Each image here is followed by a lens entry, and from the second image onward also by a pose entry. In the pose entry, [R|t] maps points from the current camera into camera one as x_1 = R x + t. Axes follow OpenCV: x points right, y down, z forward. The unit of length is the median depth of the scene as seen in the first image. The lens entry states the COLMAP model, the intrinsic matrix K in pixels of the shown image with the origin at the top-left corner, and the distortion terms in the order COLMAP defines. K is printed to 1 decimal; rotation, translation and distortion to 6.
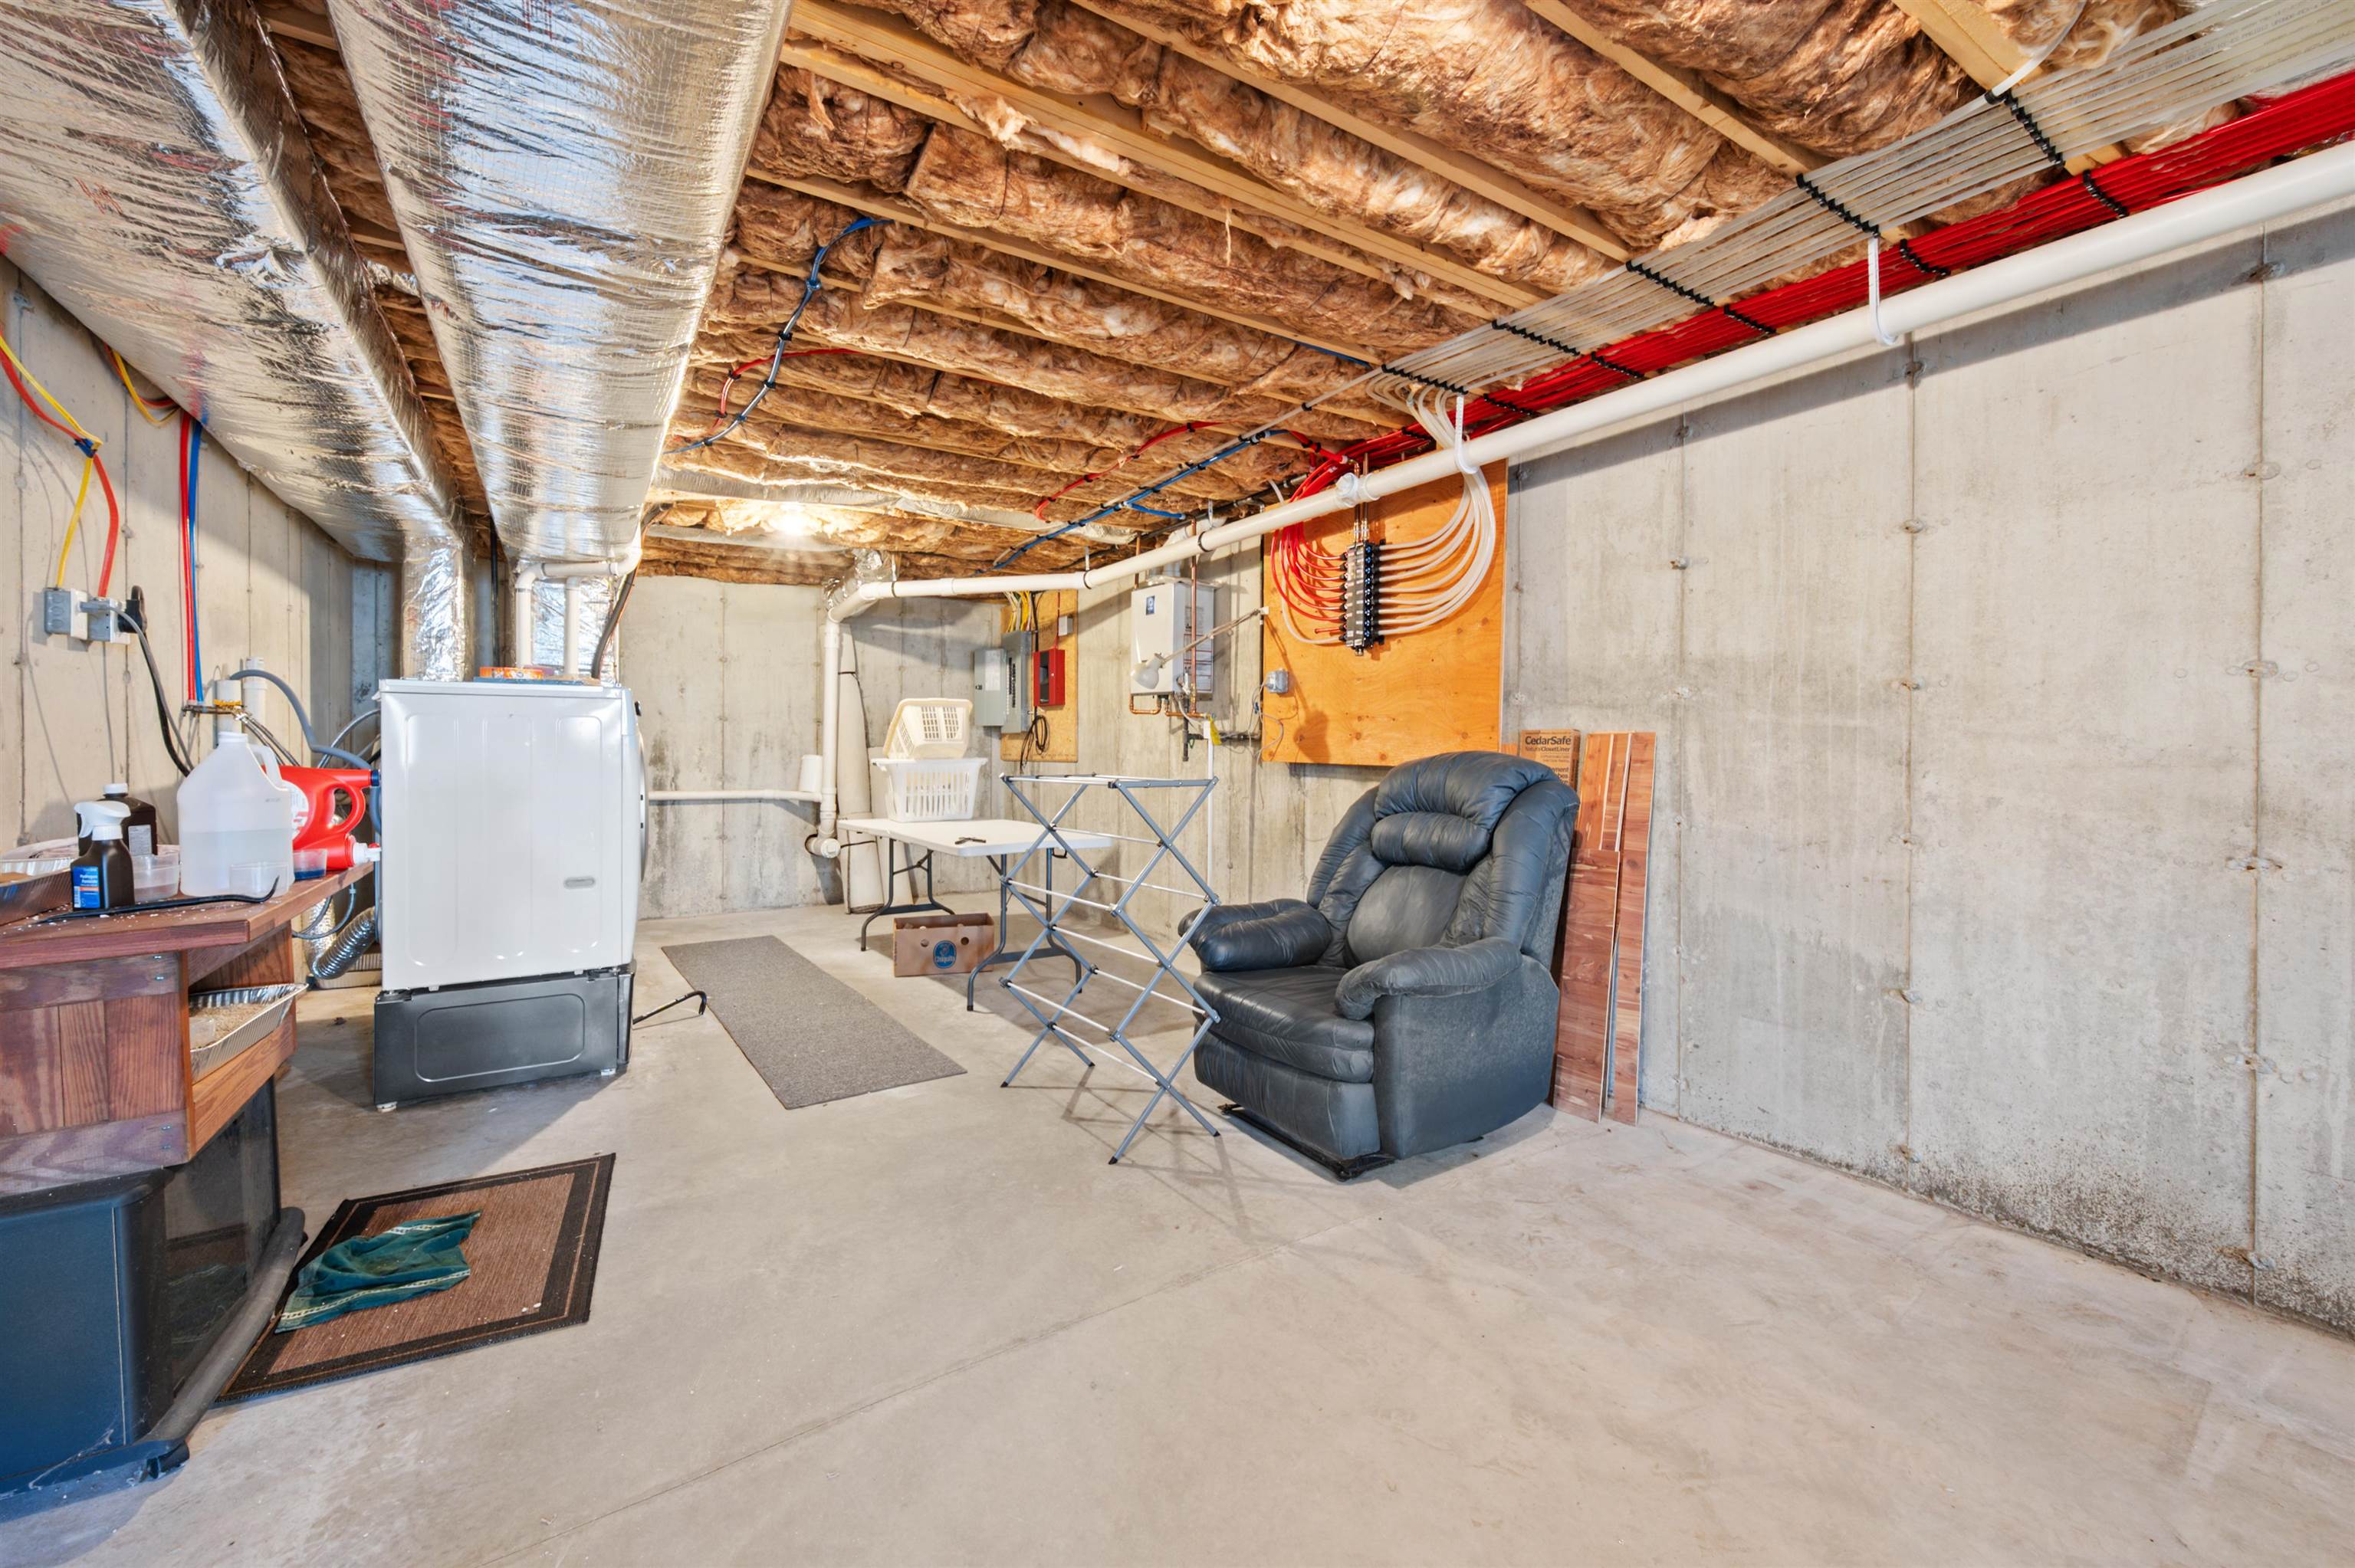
lens RADIAL K [[941.2, 0, 1178.8], [0, 941.2, 778.7], [0, 0, 1]] dist [0.002680, 0.000477]
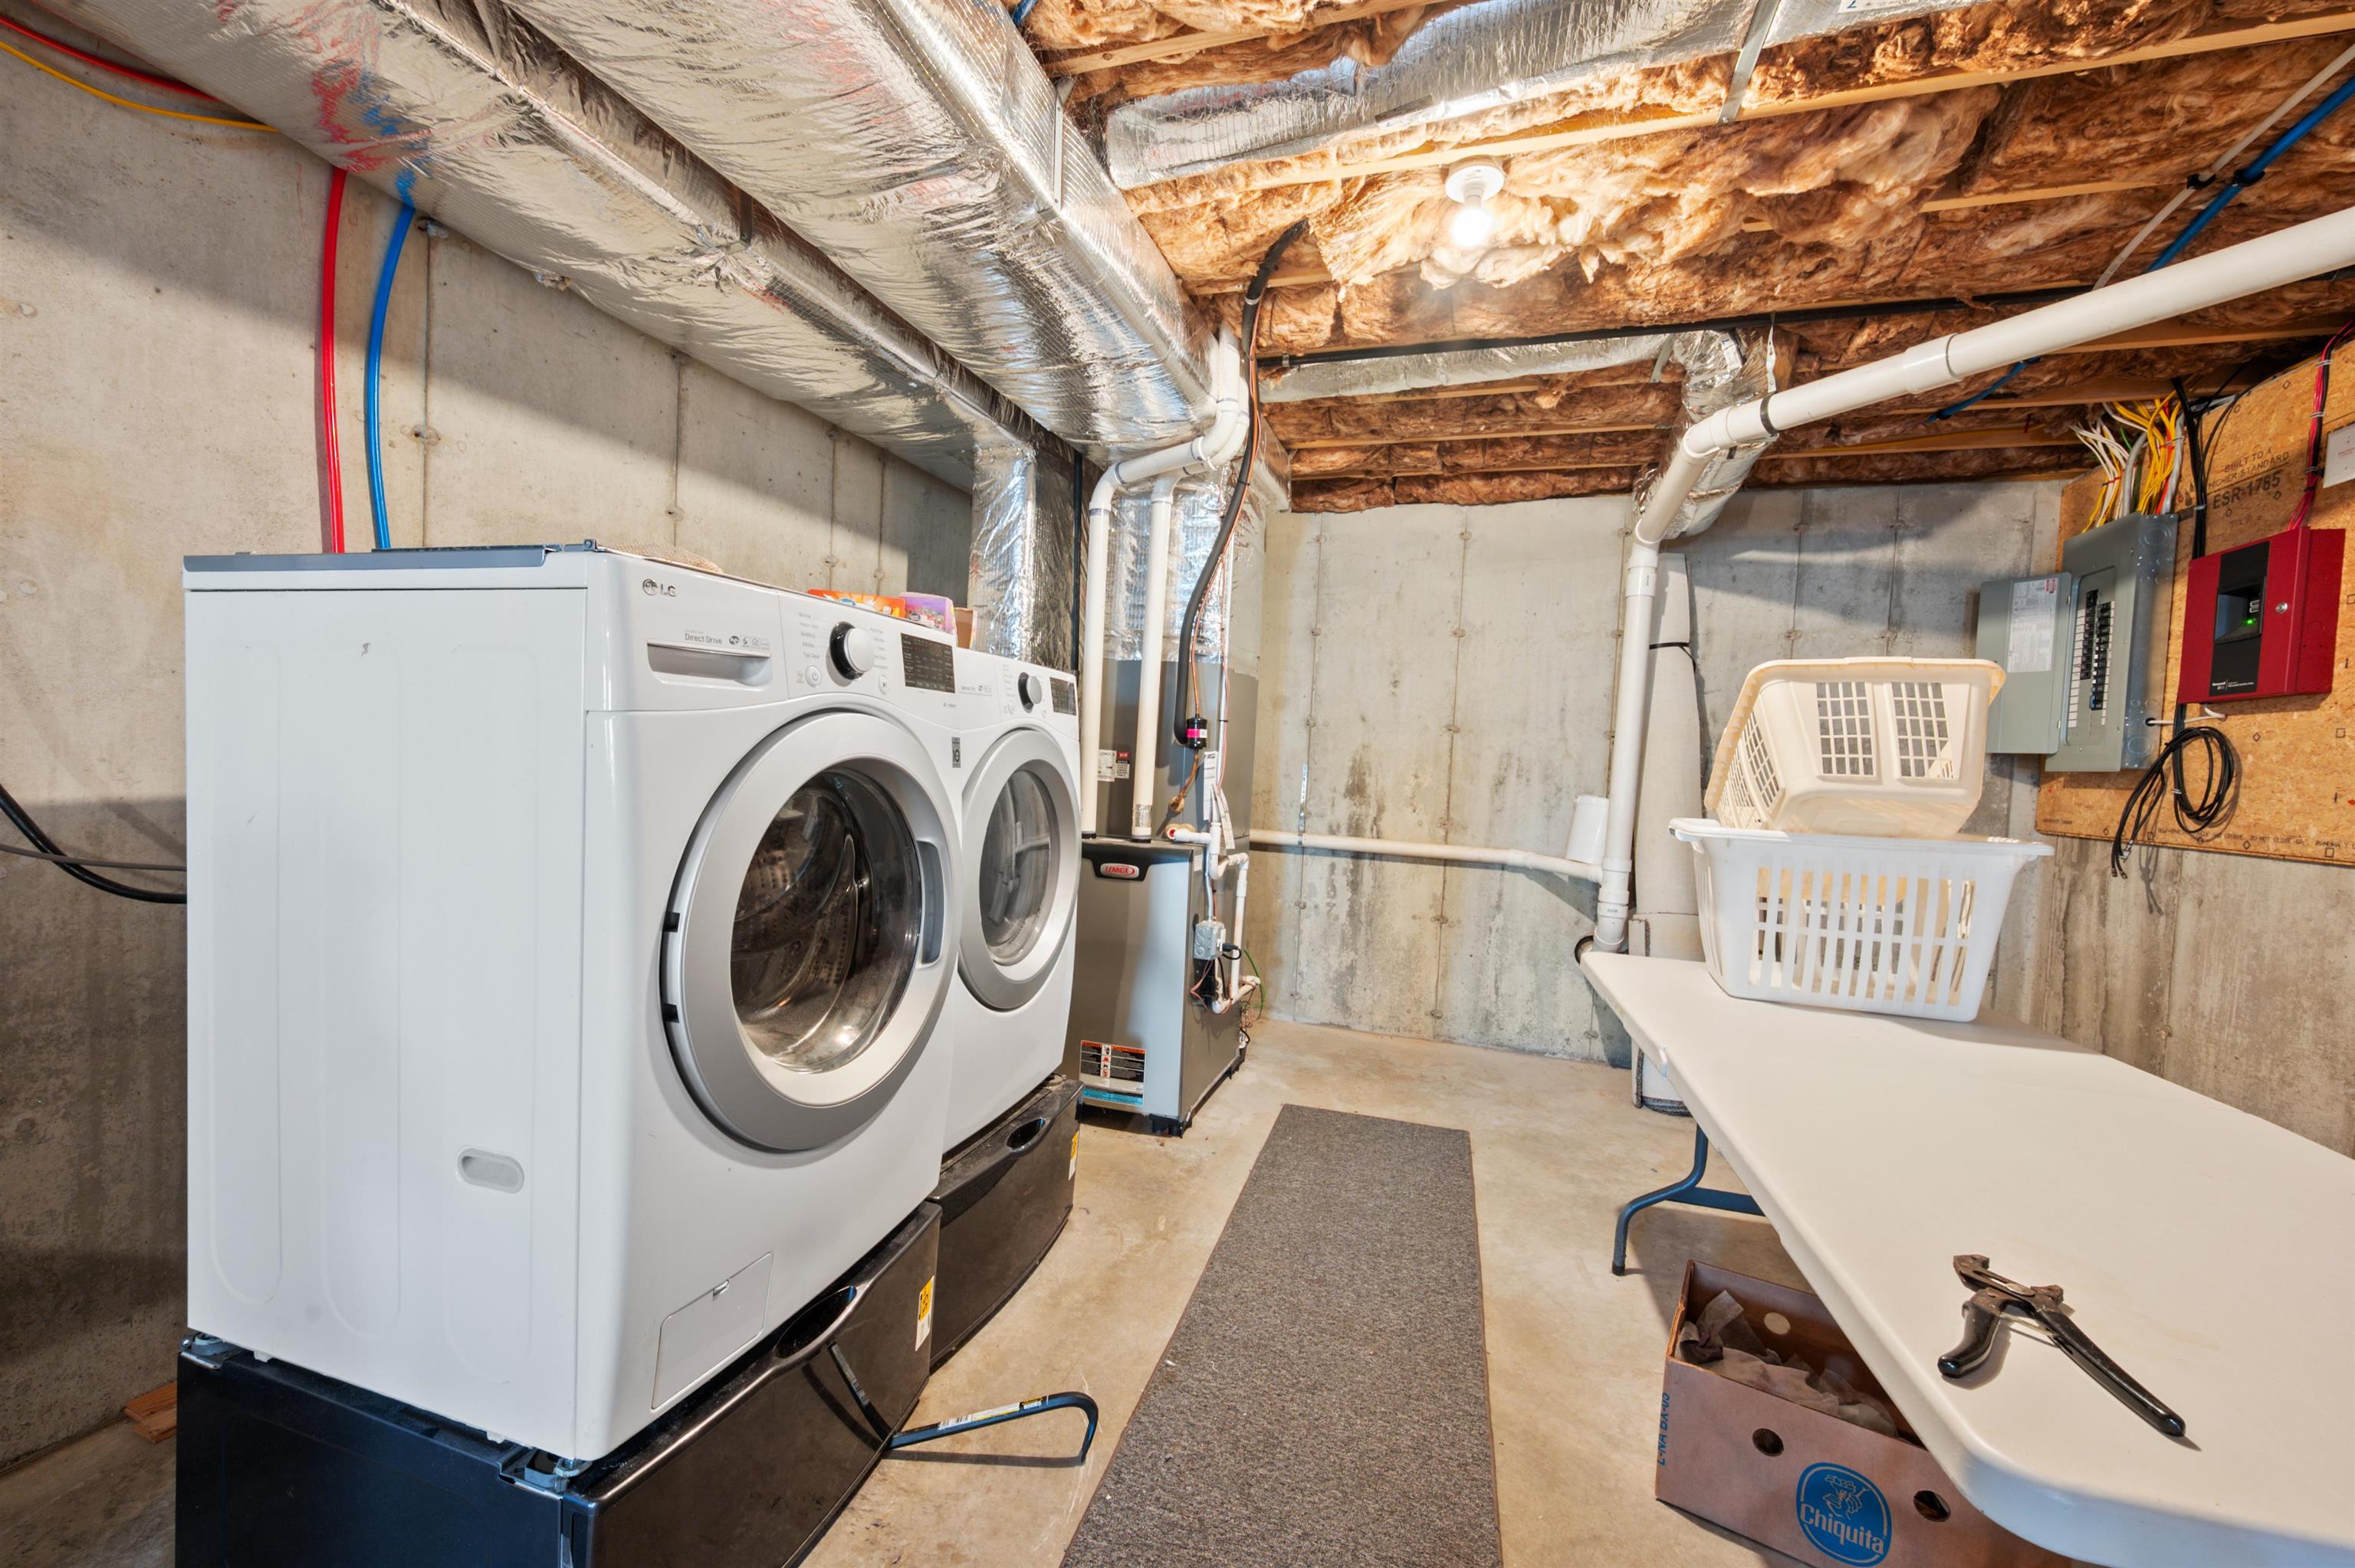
lens RADIAL K [[941.2, 0, 1178.8], [0, 941.2, 778.7], [0, 0, 1]] dist [0.002680, 0.000477]
pose [[0.634717, 0.047463, -0.771286, -0.118057], [-0.072491, 0.997368, 0.001721, -0.018768], [0.769337, 0.054819, 0.636487, 0.461500]]
